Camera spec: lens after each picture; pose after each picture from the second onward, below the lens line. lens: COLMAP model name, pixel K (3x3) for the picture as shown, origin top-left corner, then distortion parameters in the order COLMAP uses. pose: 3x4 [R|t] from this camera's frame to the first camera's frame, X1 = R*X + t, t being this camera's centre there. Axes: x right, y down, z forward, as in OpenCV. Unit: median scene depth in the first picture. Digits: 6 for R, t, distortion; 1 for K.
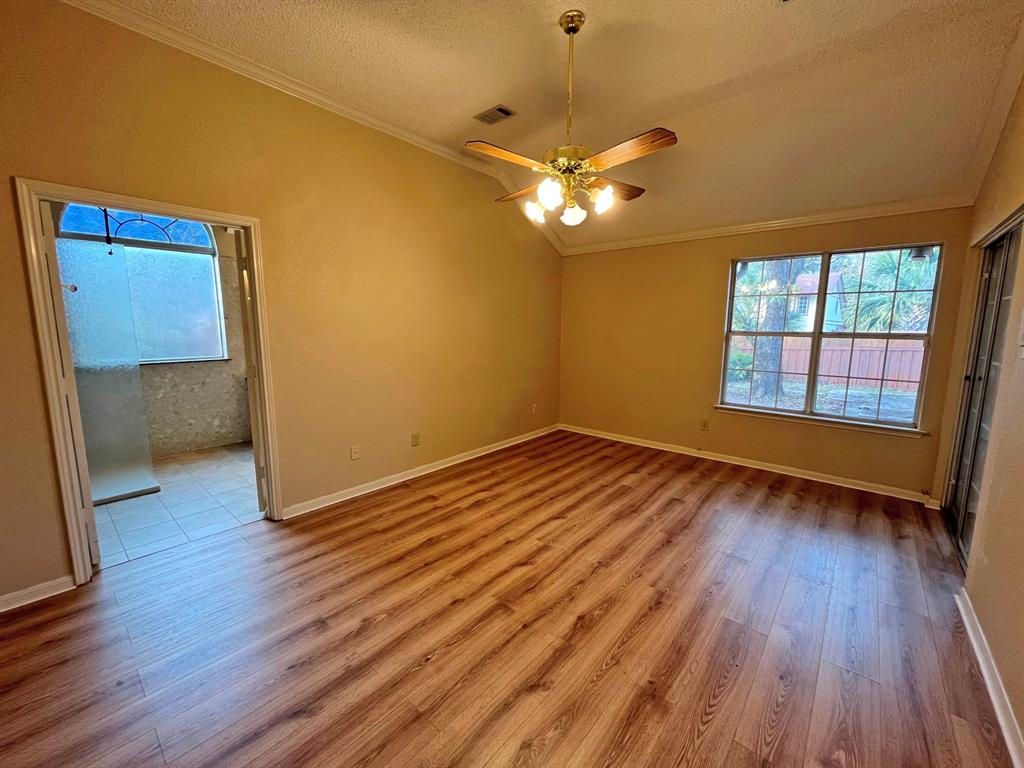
lens RADIAL K [[412.7, 0, 511.2], [0, 412.7, 384.8], [0, 0, 1]] dist [-0.000641, -0.001317]
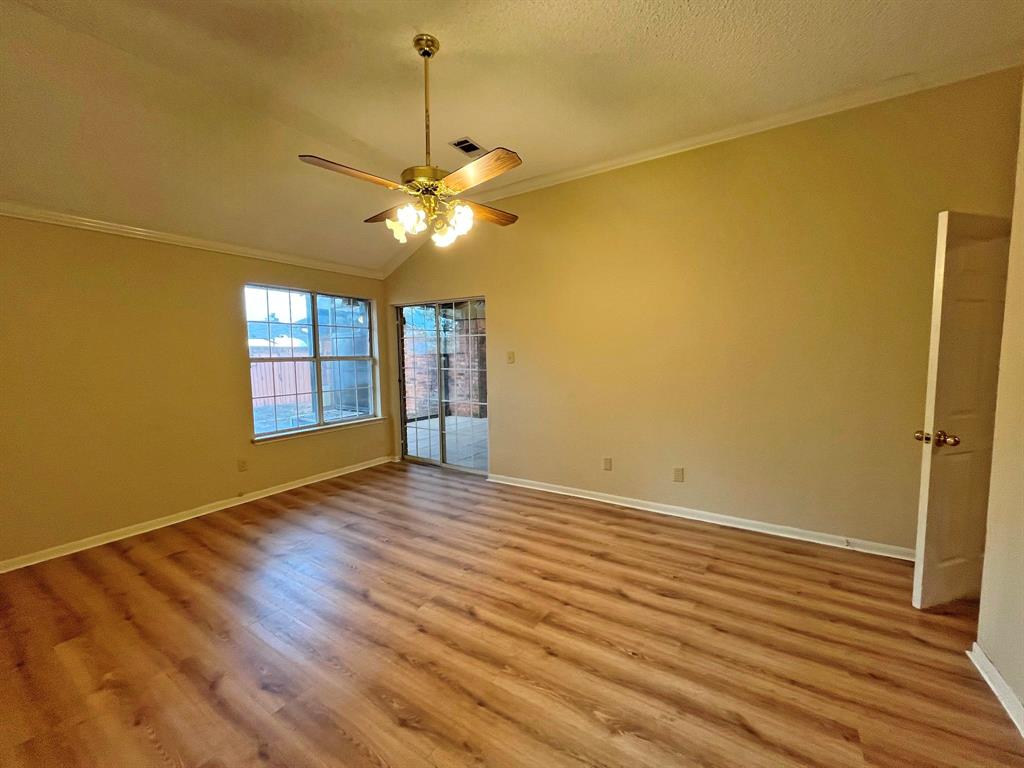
lens RADIAL K [[412.7, 0, 508.2], [0, 412.7, 385.6], [0, 0, 1]] dist [-0.000641, -0.001317]
pose [[-0.137276, -0.087934, 0.986622, -0.630506], [0.151165, 0.982525, 0.108602, -0.107957], [-0.978930, 0.164052, -0.121585, 0.723065]]
